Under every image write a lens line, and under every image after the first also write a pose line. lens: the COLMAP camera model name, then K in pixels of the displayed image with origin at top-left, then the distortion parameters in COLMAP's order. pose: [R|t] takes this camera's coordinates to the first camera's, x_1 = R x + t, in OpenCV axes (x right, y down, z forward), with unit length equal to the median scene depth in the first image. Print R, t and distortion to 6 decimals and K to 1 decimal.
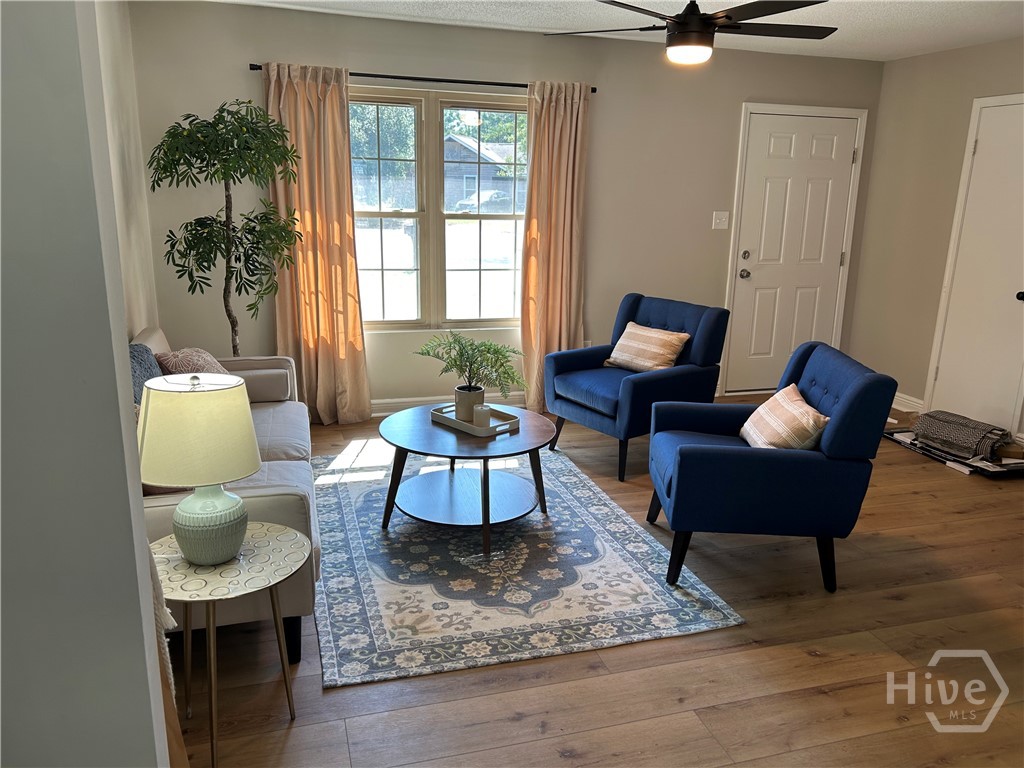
lens RADIAL K [[767.6, 0, 516.2], [0, 767.6, 398.1], [0, 0, 1]] dist [0.014077, -0.031308]
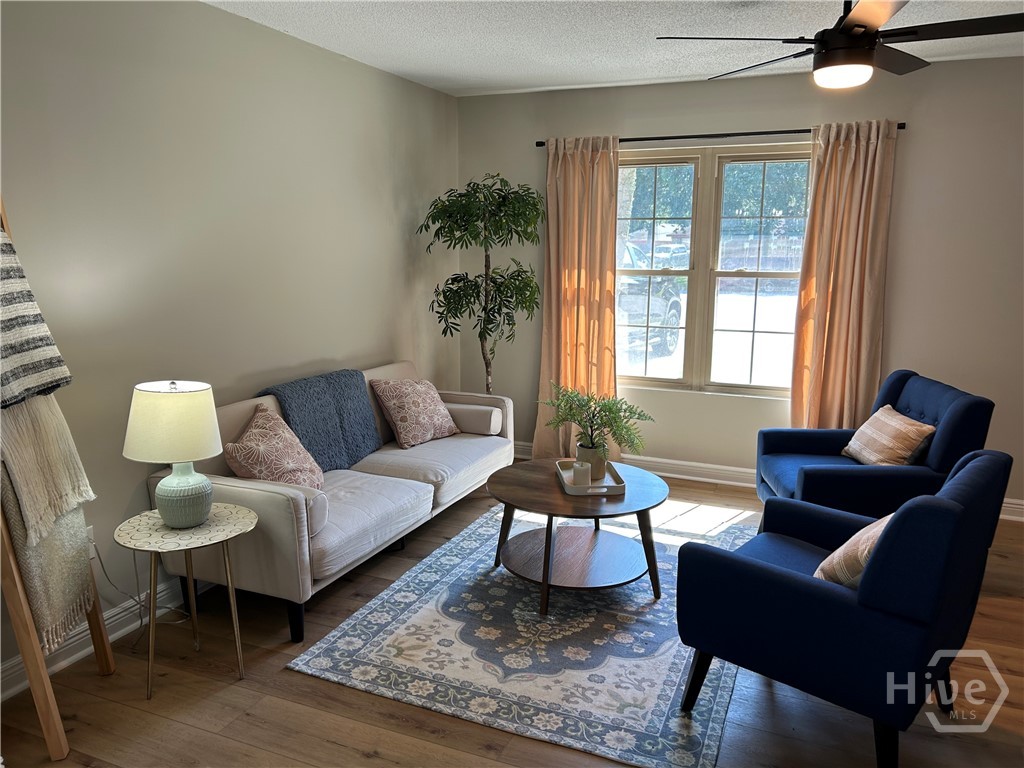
lens RADIAL K [[767.6, 0, 506.0], [0, 767.6, 388.9], [0, 0, 1]] dist [0.014077, -0.031308]
pose [[0.761293, 0.098254, -0.640921, 0.494506], [-0.156712, 0.987030, -0.034831, -0.033990], [0.629186, 0.126957, 0.766816, 0.187037]]
